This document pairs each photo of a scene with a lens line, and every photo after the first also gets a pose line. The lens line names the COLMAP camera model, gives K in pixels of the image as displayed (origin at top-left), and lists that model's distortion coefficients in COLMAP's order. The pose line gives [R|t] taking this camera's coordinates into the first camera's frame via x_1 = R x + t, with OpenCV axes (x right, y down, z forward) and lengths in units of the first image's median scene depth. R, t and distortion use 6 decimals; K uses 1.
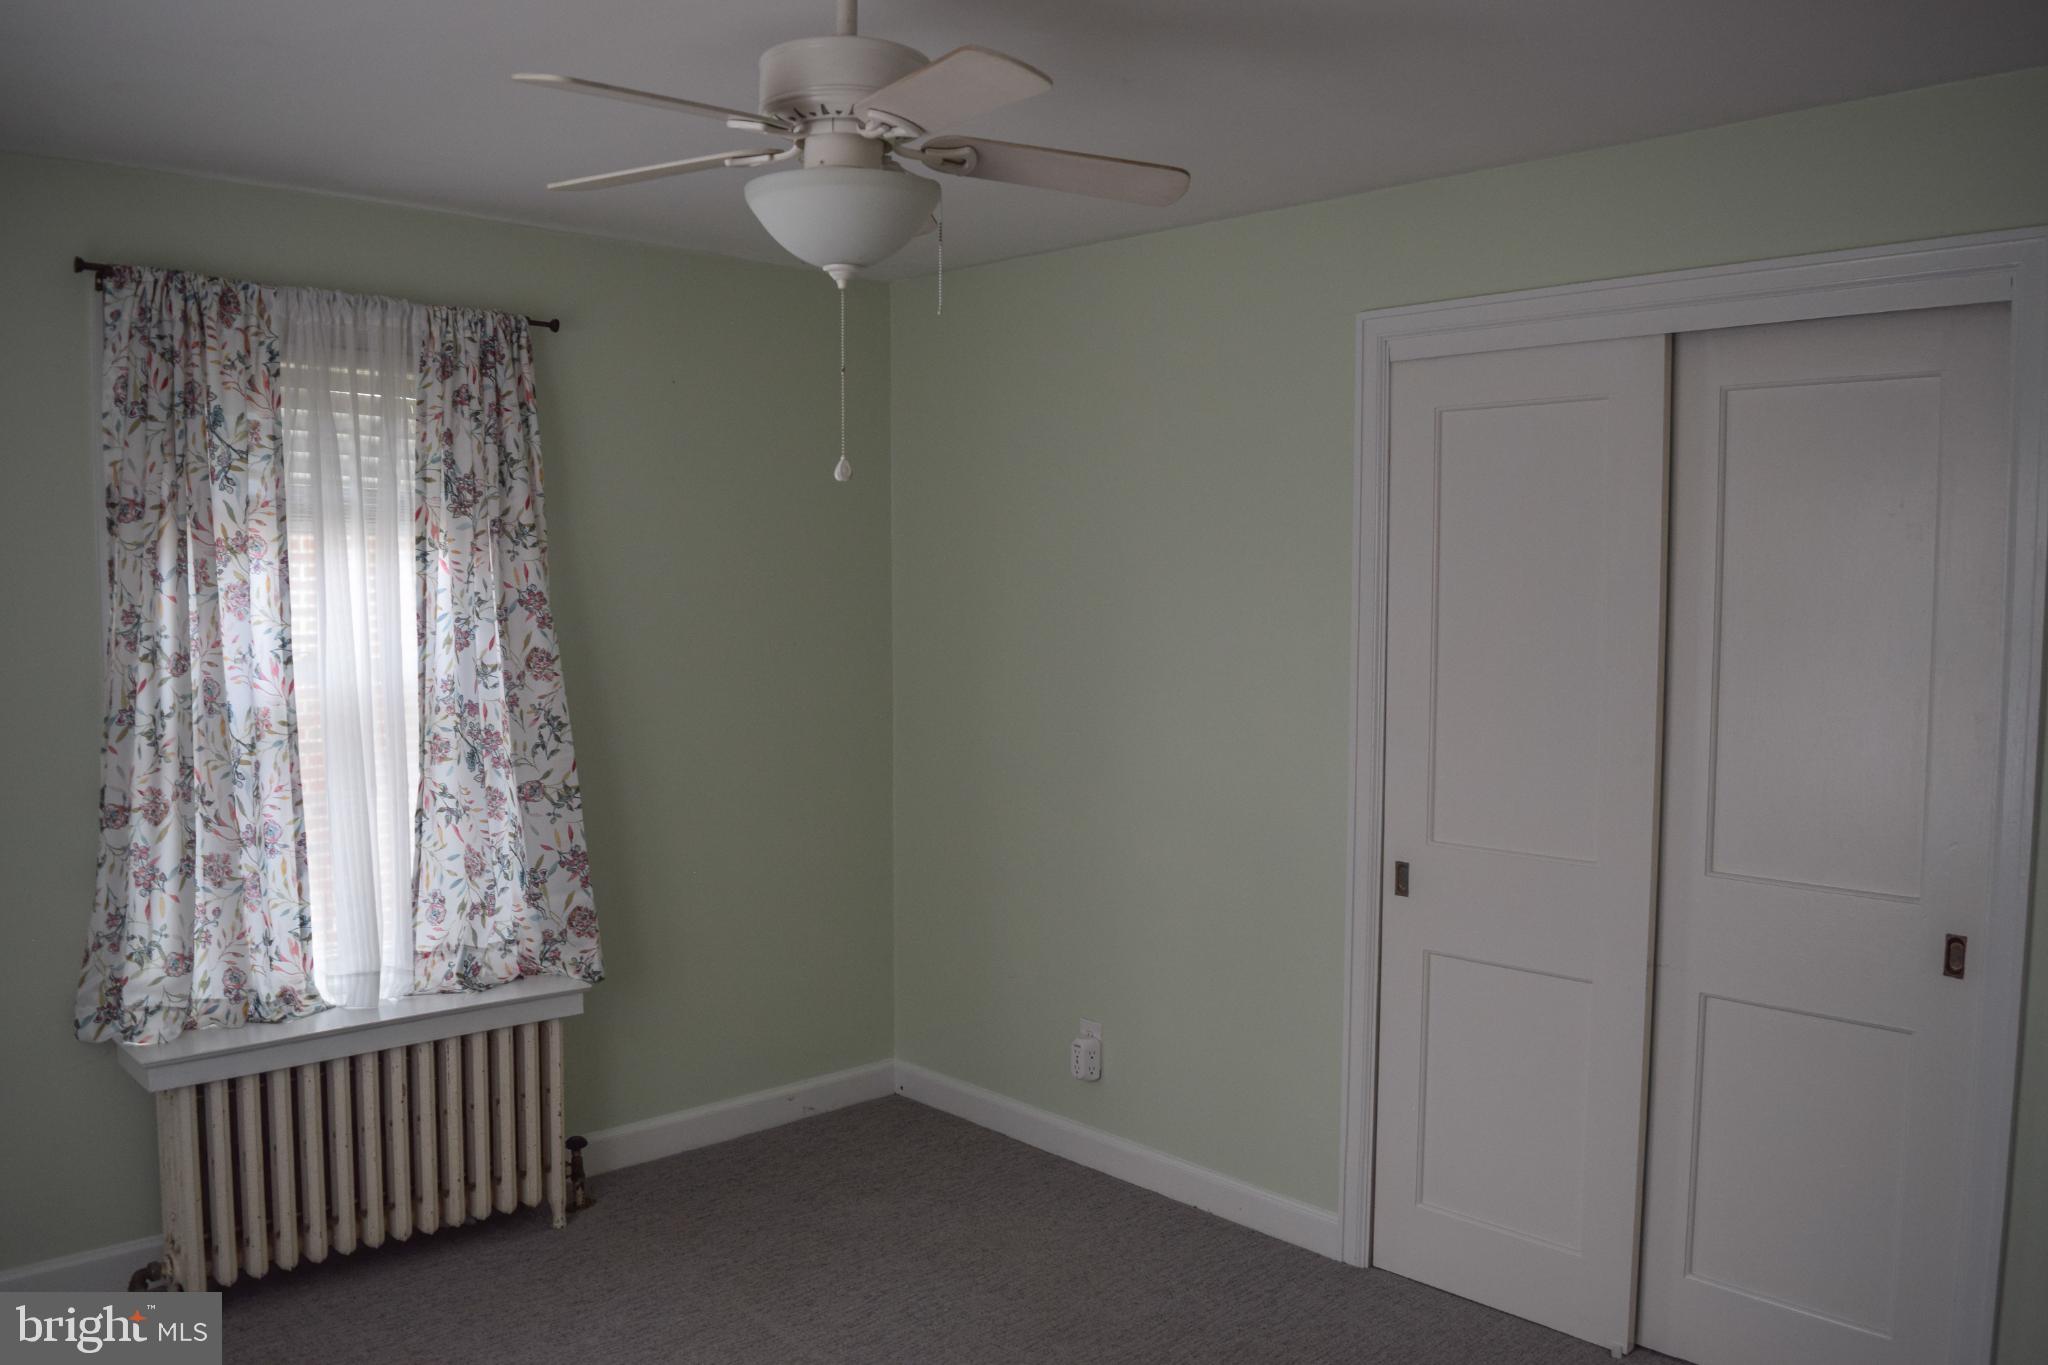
lens RADIAL K [[1614.7, 0, 1024.0], [0, 1614.7, 682.5], [0, 0, 1]] dist [-0.089497, 0.014177]
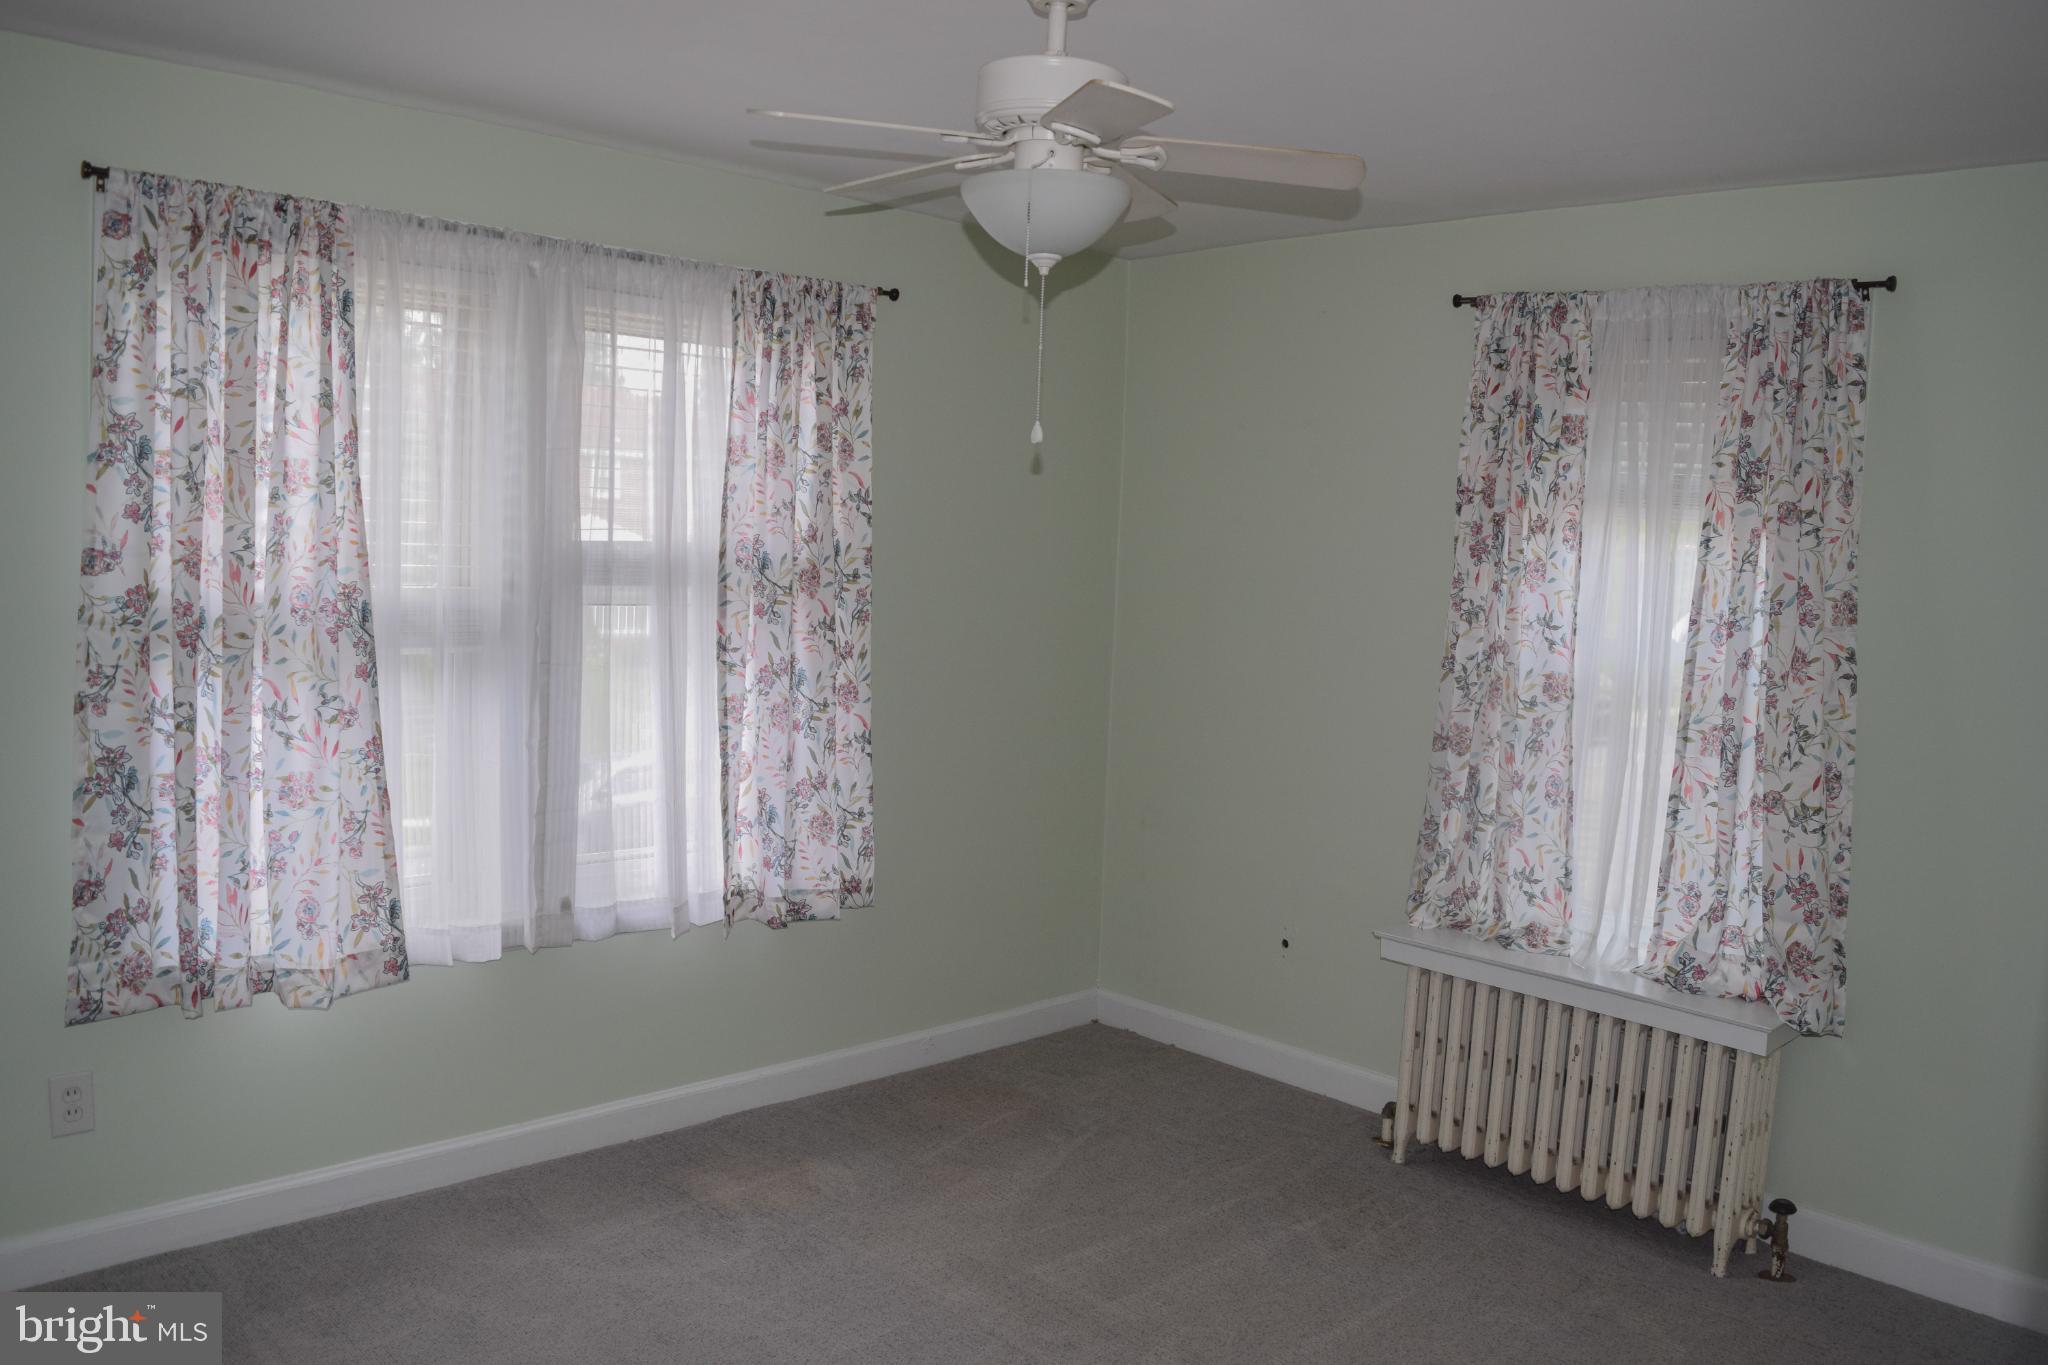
lens RADIAL K [[1614.7, 0, 1024.0], [0, 1614.7, 682.5], [0, 0, 1]] dist [-0.089497, 0.014177]
pose [[0.007761, 0.090974, -0.995823, 0.599097], [-0.110260, 0.989859, 0.089569, -0.034463], [0.993872, 0.109104, 0.017713, 0.567209]]
